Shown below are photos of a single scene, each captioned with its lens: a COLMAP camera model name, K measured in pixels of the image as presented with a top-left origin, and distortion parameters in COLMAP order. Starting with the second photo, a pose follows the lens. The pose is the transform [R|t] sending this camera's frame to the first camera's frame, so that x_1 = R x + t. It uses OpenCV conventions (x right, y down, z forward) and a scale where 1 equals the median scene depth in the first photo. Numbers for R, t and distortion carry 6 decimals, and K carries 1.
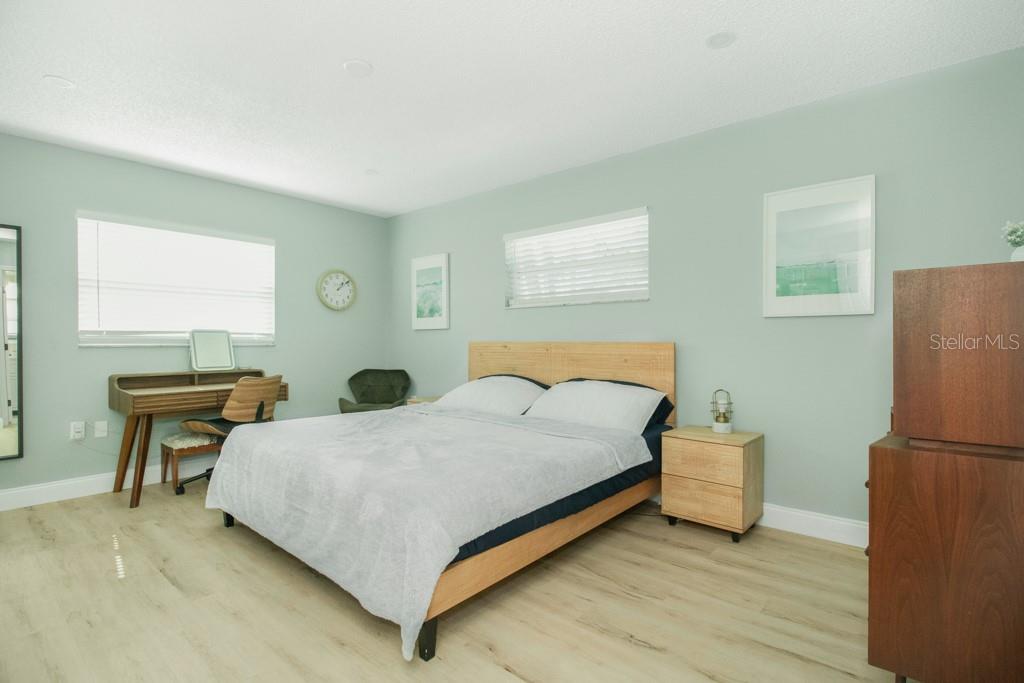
lens RADIAL K [[470.4, 0, 512.0], [0, 470.4, 341.5], [0, 0, 1]] dist [0.002016, 0.000285]
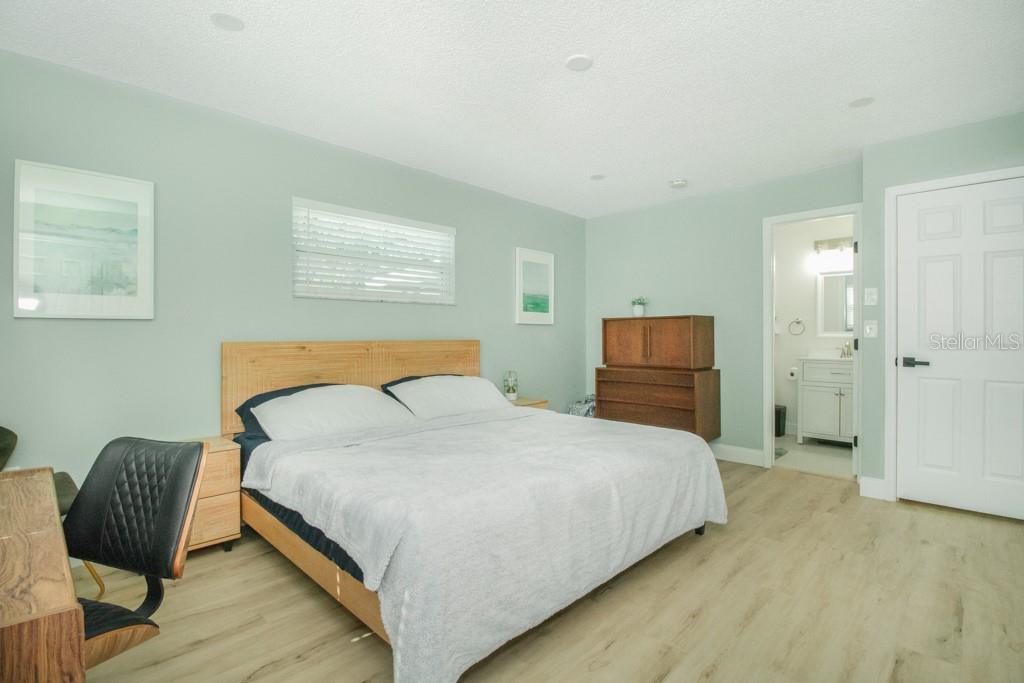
lens RADIAL K [[482.5, 0, 512.0], [0, 482.5, 341.5], [0, 0, 1]] dist [-0.025820, -0.000491]
pose [[0.076355, -0.006850, 0.997057, -0.868942], [0.008500, 0.999945, 0.006219, -0.001315], [-0.997044, 0.008000, 0.076409, 0.705577]]
